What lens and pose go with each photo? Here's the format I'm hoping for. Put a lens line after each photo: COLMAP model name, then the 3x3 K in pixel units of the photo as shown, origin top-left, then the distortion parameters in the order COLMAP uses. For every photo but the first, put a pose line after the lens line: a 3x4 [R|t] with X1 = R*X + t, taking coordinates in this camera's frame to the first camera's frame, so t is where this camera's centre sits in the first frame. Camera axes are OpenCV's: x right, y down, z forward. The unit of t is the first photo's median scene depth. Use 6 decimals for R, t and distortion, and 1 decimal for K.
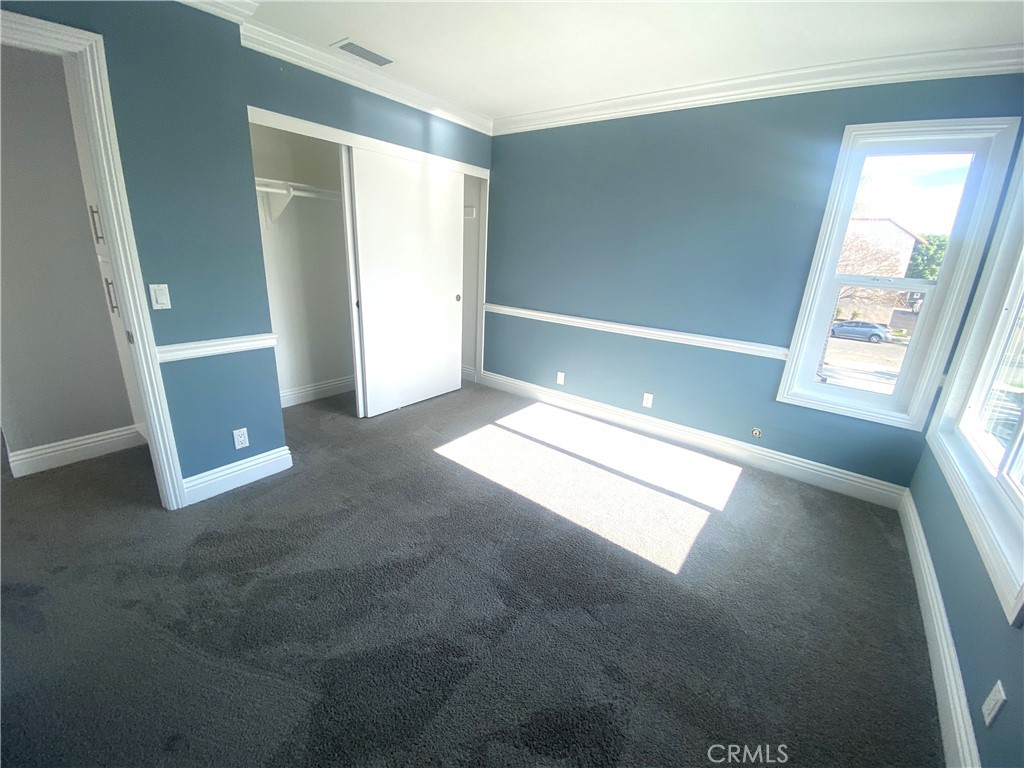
lens RADIAL K [[422.4, 0, 511.3], [0, 422.4, 385.6], [0, 0, 1]] dist [0.001436, 0.000038]
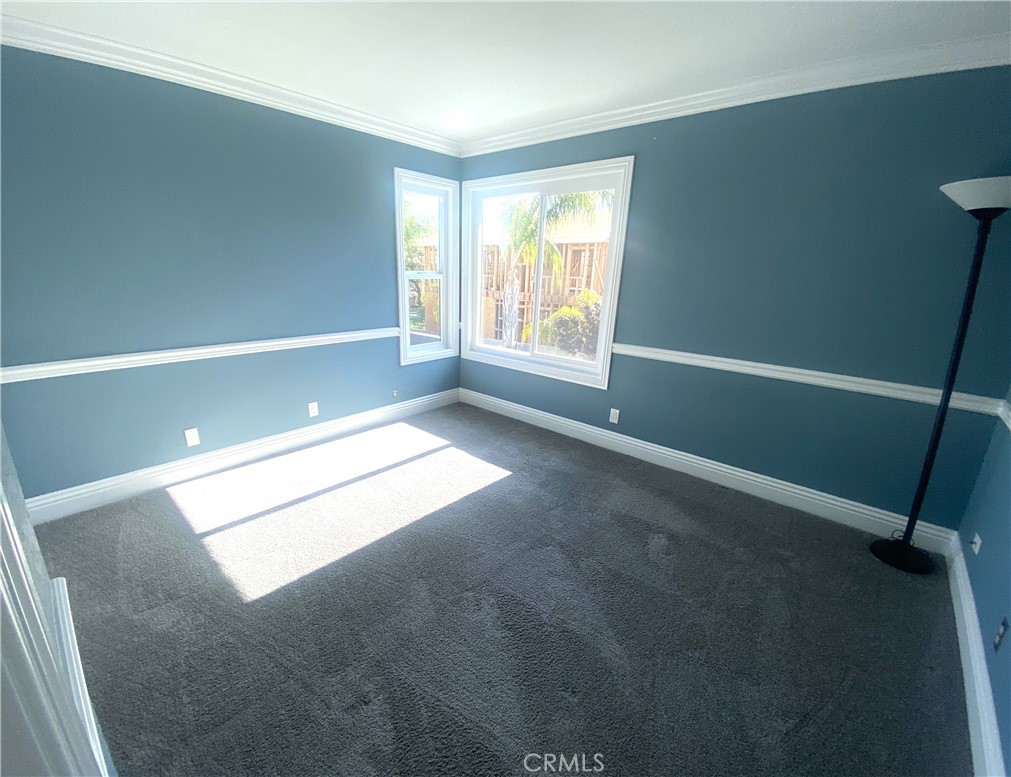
lens RADIAL K [[416.9, 0, 499.0], [0, 416.9, 386.8], [0, 0, 1]] dist [0.018453, 0.000095]
pose [[0.055503, -0.315591, 0.947271, -0.658586], [0.284930, 0.914288, 0.287908, -0.201741], [-0.956940, 0.253927, 0.140667, 0.522544]]
